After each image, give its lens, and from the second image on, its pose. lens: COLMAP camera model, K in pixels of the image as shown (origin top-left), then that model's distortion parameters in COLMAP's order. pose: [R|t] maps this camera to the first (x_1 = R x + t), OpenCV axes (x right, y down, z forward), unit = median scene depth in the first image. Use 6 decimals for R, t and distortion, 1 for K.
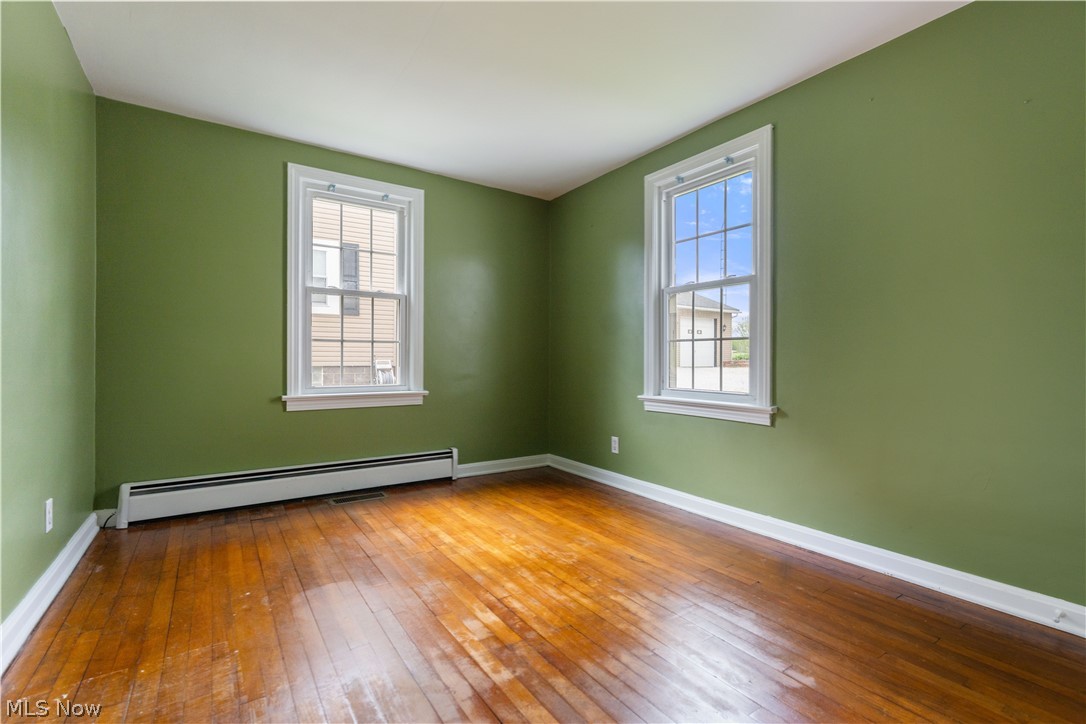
lens RADIAL K [[487.0, 0, 543.0], [0, 487.0, 362.0], [0, 0, 1]] dist [-0.006944, 0.001661]
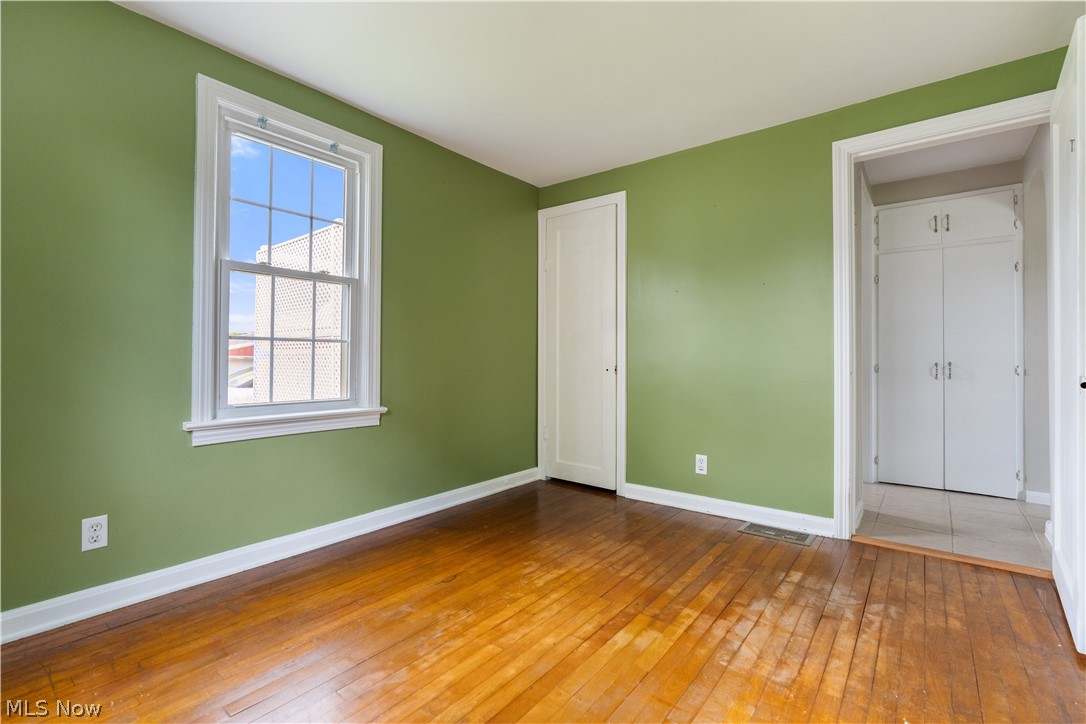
lens RADIAL K [[487.0, 0, 543.0], [0, 487.0, 362.0], [0, 0, 1]] dist [-0.006944, 0.001661]
pose [[-0.300334, -0.012698, 0.953750, -0.654878], [-0.002221, 0.999918, 0.012613, -0.022762], [-0.953832, 0.001670, -0.300337, 0.964376]]
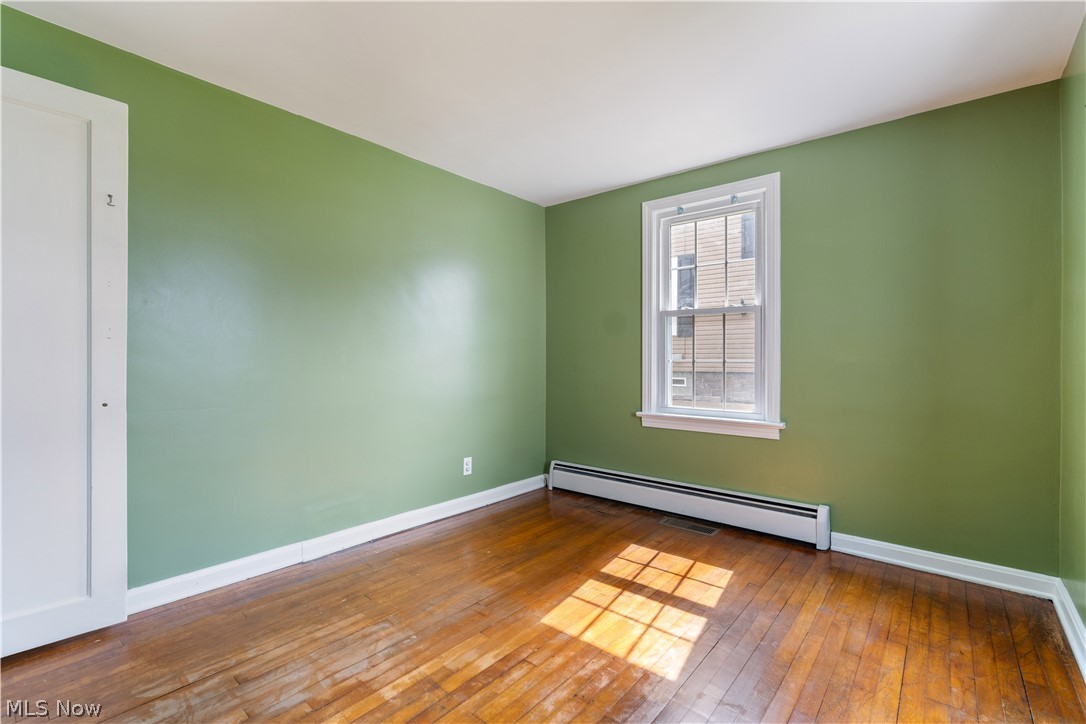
lens RADIAL K [[487.0, 0, 543.0], [0, 487.0, 362.0], [0, 0, 1]] dist [-0.006944, 0.001661]
pose [[0.267708, 0.002799, -0.963496, 0.576884], [-0.005991, 0.999981, 0.001240, -0.054194], [0.963482, 0.005440, 0.267719, 0.566393]]
